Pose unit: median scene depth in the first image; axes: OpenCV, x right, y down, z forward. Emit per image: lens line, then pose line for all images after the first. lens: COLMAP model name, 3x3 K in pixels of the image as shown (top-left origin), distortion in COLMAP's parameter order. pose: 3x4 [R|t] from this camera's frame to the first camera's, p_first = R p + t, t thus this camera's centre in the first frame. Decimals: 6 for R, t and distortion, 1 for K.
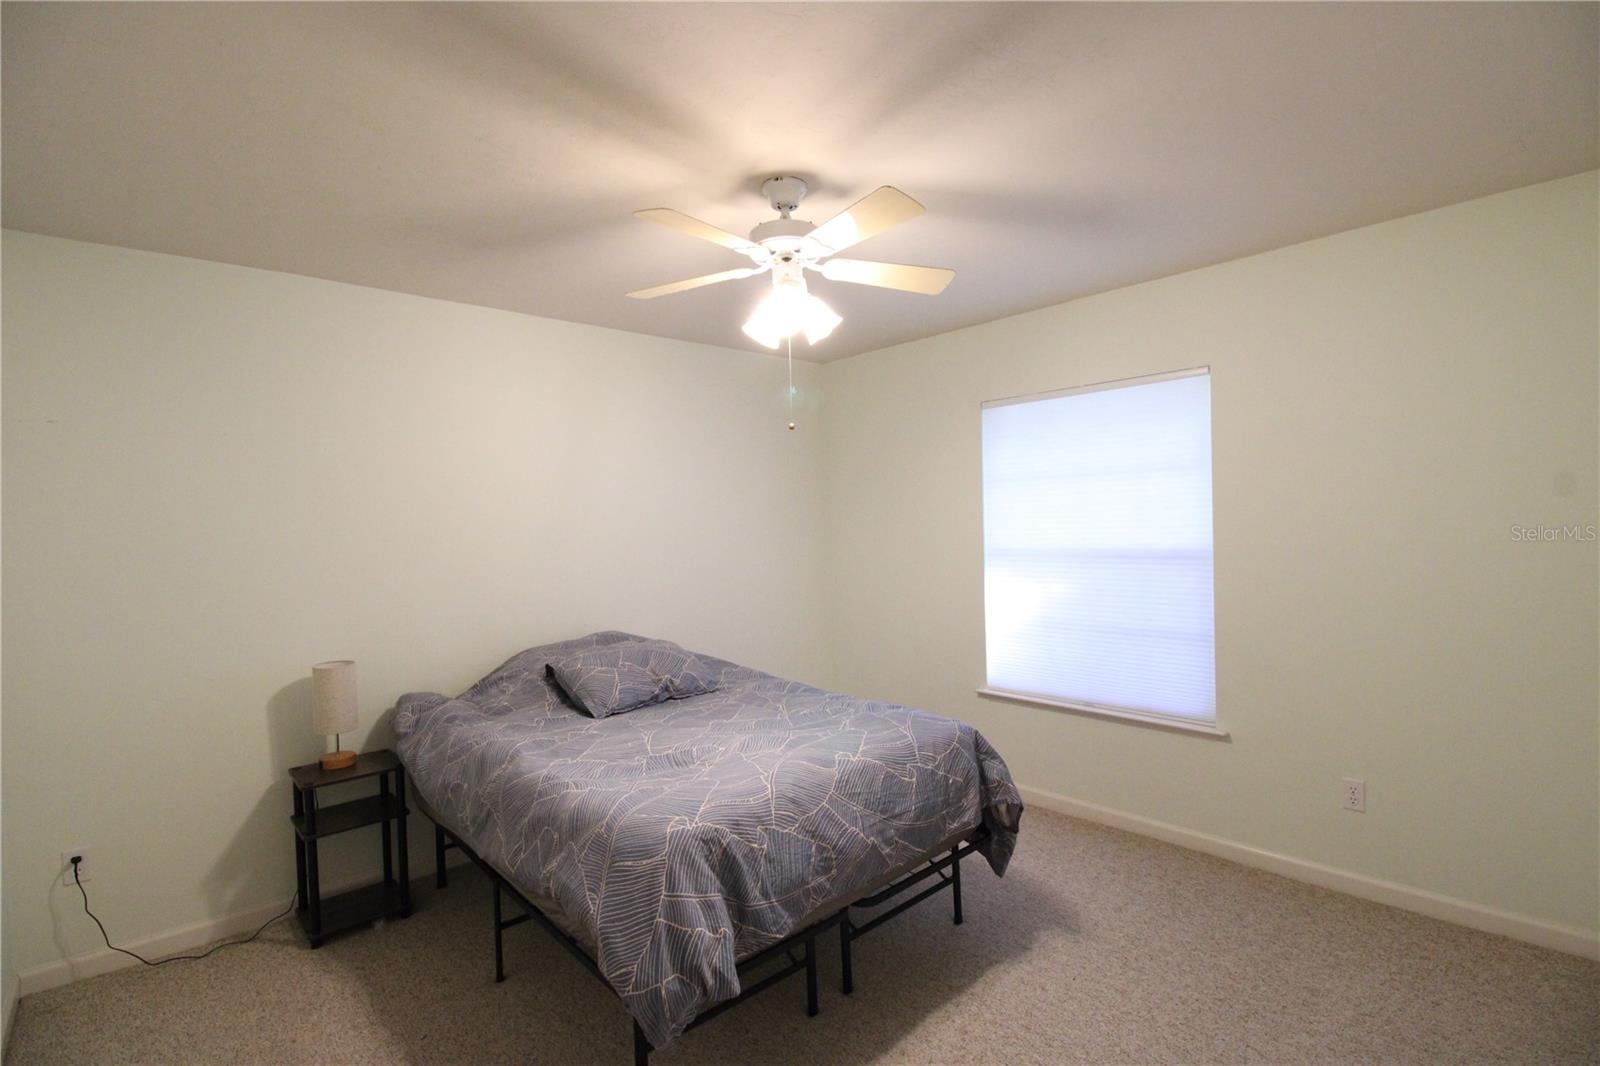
lens RADIAL K [[741.3, 0, 804.4], [0, 741.3, 530.2], [0, 0, 1]] dist [-0.006598, -0.009219]
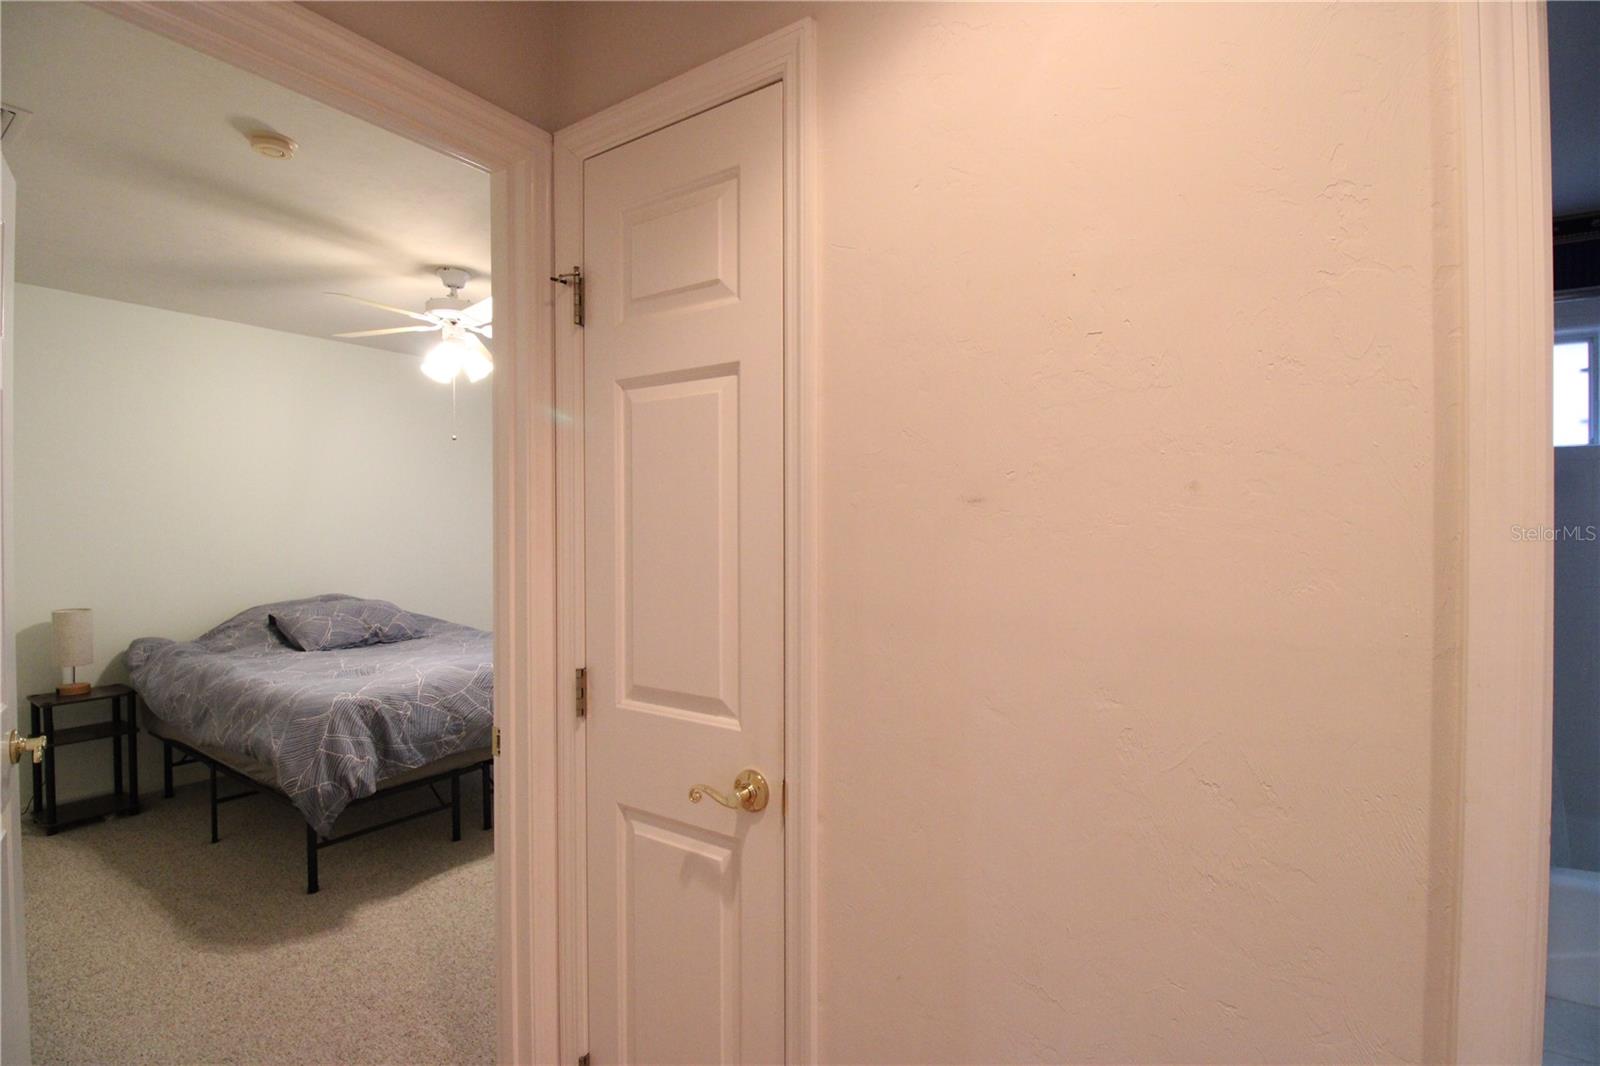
lens RADIAL K [[741.3, 0, 805.7], [0, 741.3, 526.9], [0, 0, 1]] dist [-0.006598, -0.009219]
pose [[0.971046, 0.023255, 0.237758, 0.293557], [-0.021924, 0.999726, -0.008240, 0.028786], [-0.237885, 0.002789, 0.971289, -0.537281]]
